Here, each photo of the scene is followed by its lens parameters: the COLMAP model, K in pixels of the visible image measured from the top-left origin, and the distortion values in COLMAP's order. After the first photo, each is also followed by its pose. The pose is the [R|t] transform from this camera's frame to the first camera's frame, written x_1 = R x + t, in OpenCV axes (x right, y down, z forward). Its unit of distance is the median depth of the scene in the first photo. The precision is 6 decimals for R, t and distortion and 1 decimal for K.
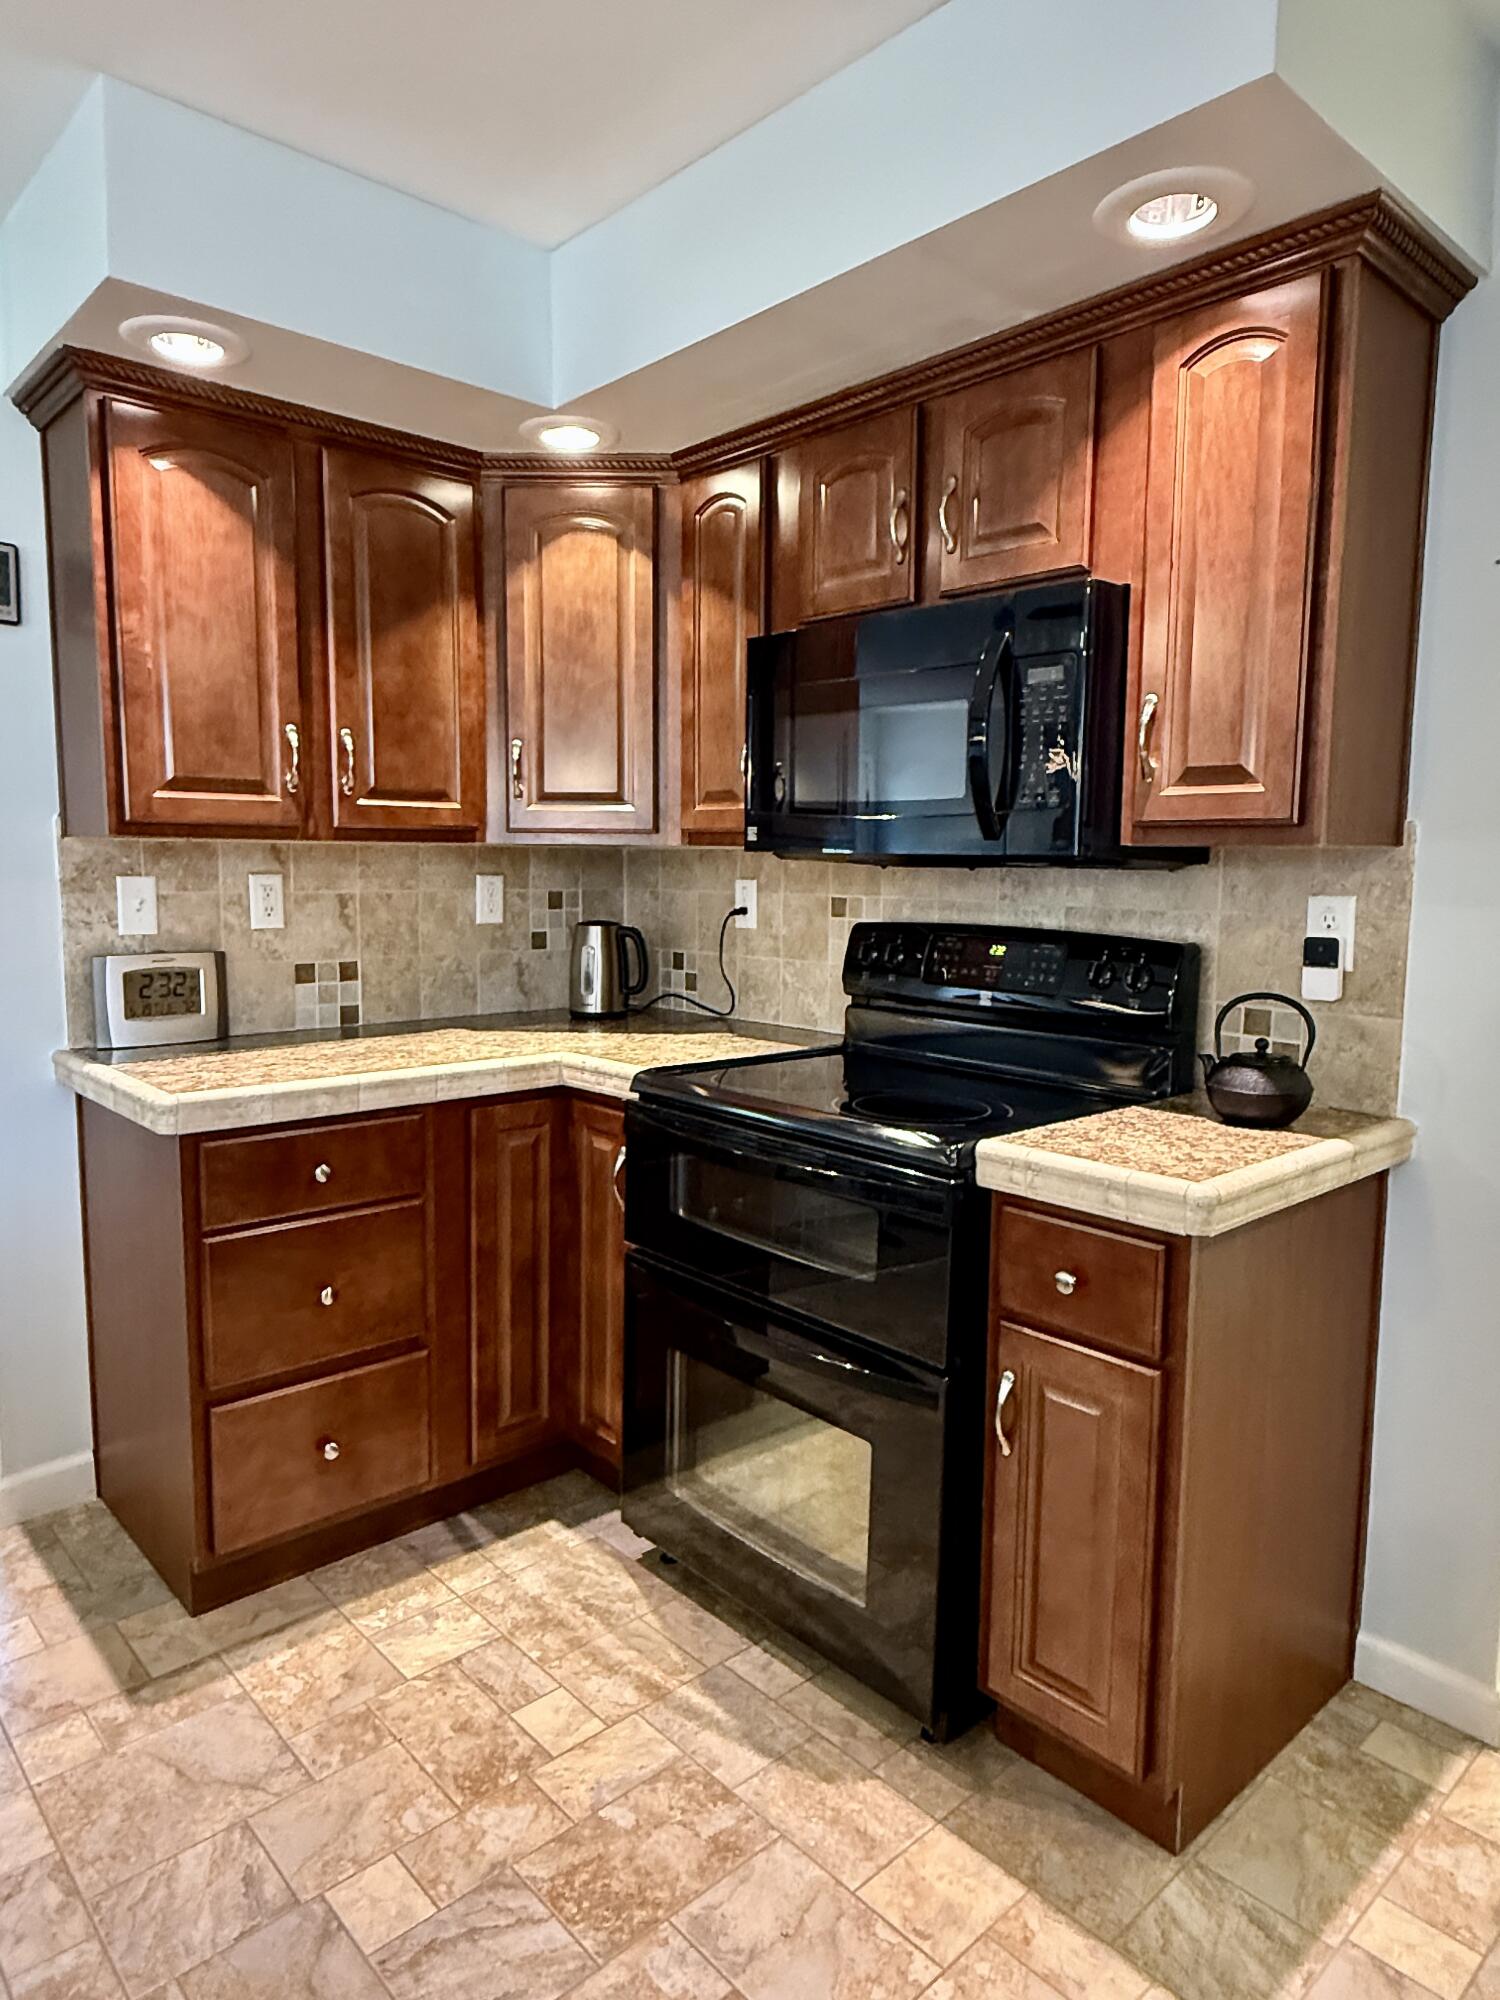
lens RADIAL K [[1253.9, 0, 750.0], [0, 1253.9, 1000.0], [0, 0, 1]] dist [-0.001995, 0.001619]
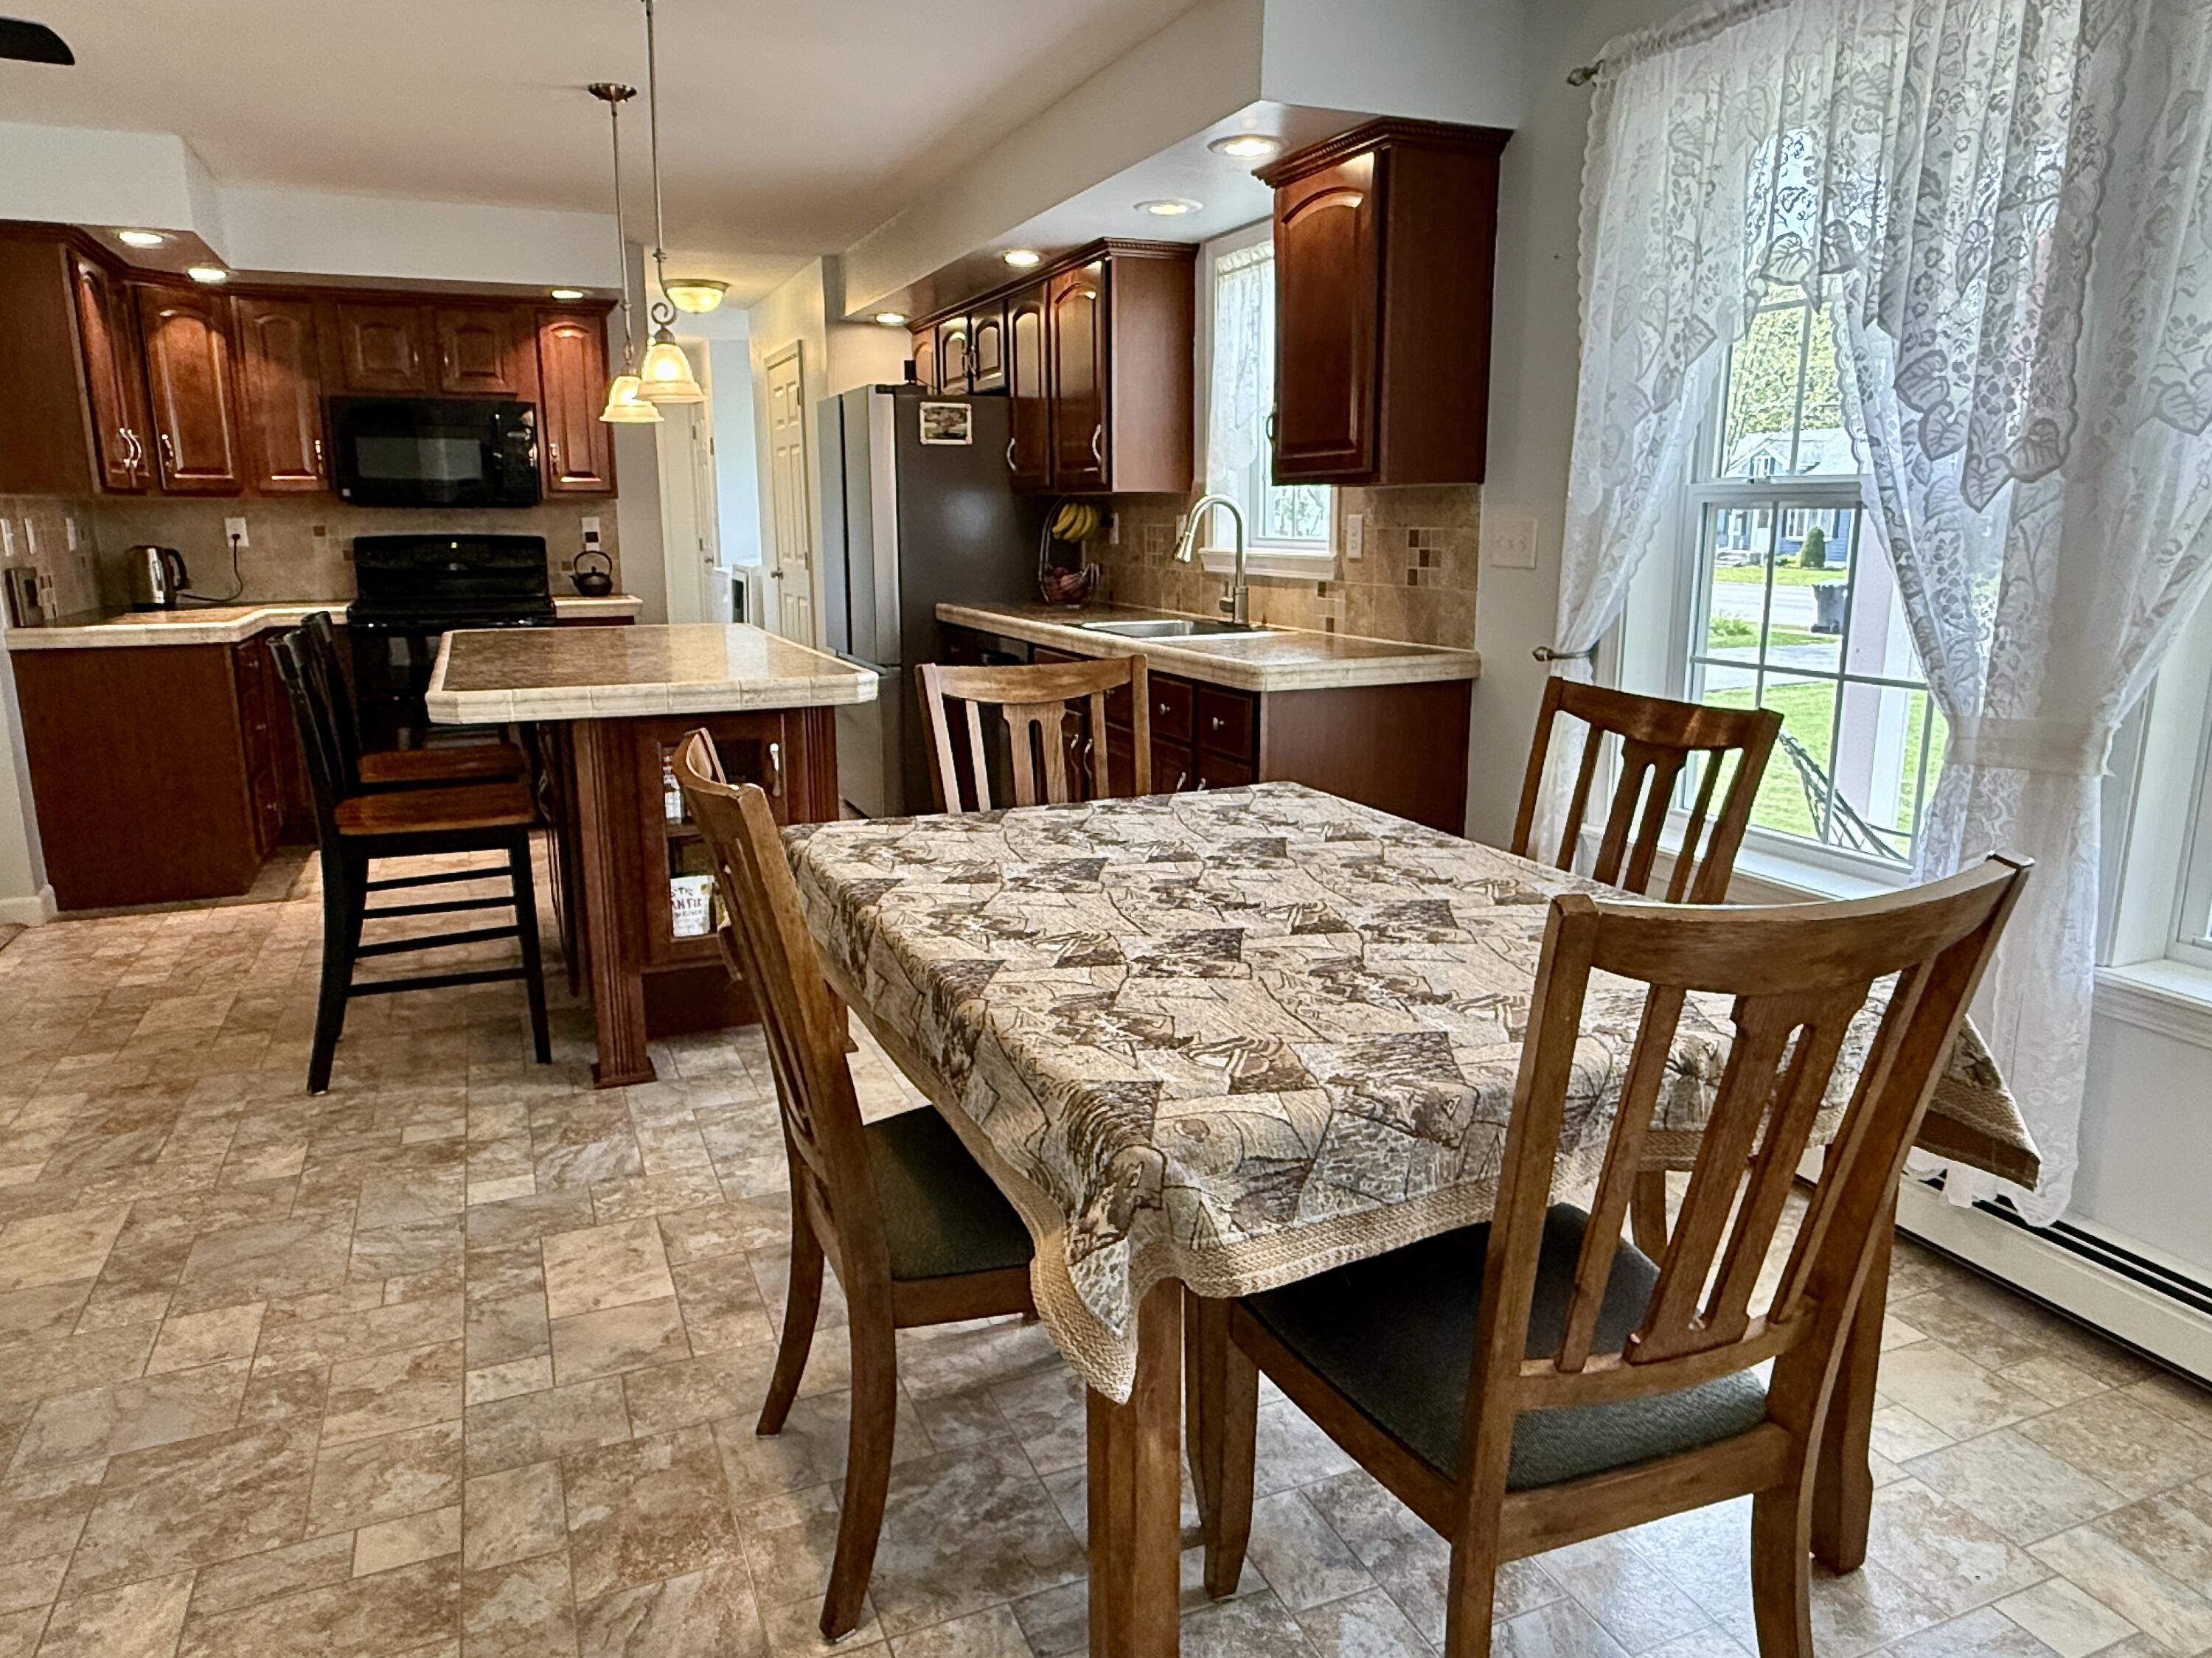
lens RADIAL K [[1445.6, 0, 1106.0], [0, 1445.6, 829.0], [0, 0, 1]] dist [-0.004512, -0.001285]
pose [[0.331936, -0.212277, 0.919107, -2.050214], [0.110486, 0.976393, 0.185606, 0.115041], [-0.936809, 0.039940, 0.347554, -1.064978]]
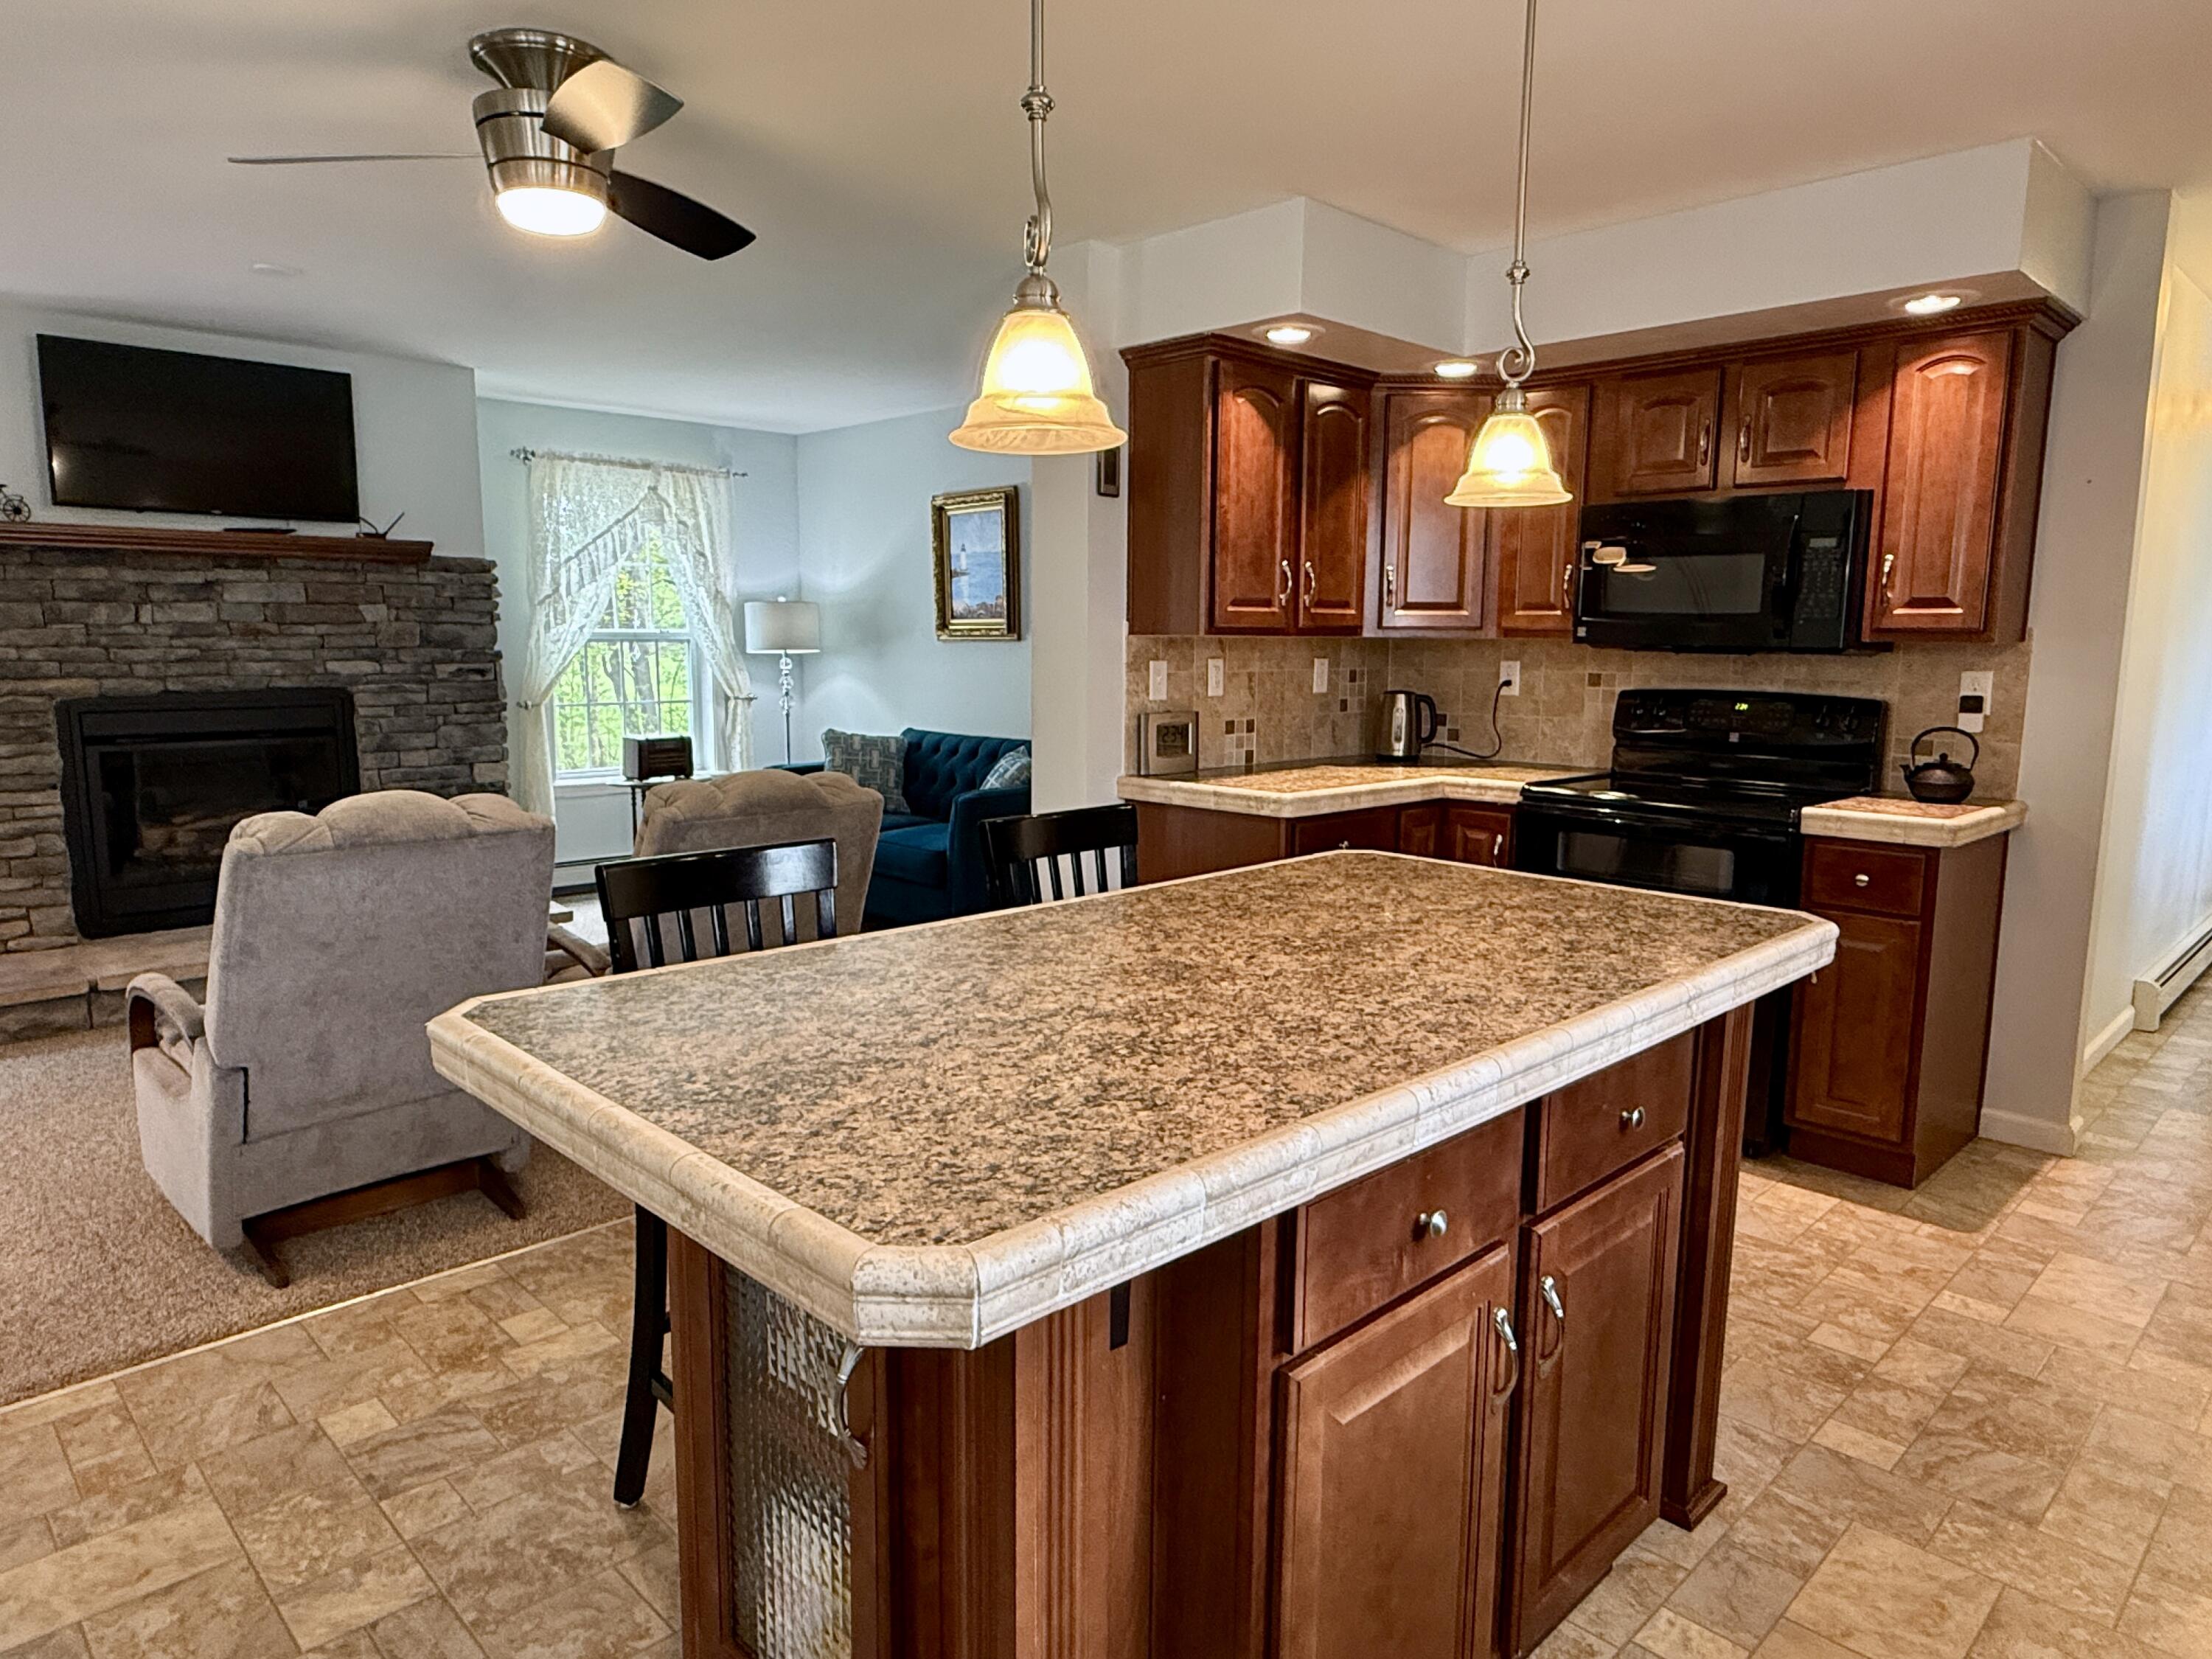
lens RADIAL K [[1383.1, 0, 1102.6], [0, 1383.1, 835.7], [0, 0, 1]] dist [0.002987, 0.003182]
pose [[0.999496, -0.007357, 0.030893, -0.698383], [0.006292, 0.999387, 0.034430, 0.060873], [-0.031127, -0.034218, 0.998930, -0.755814]]
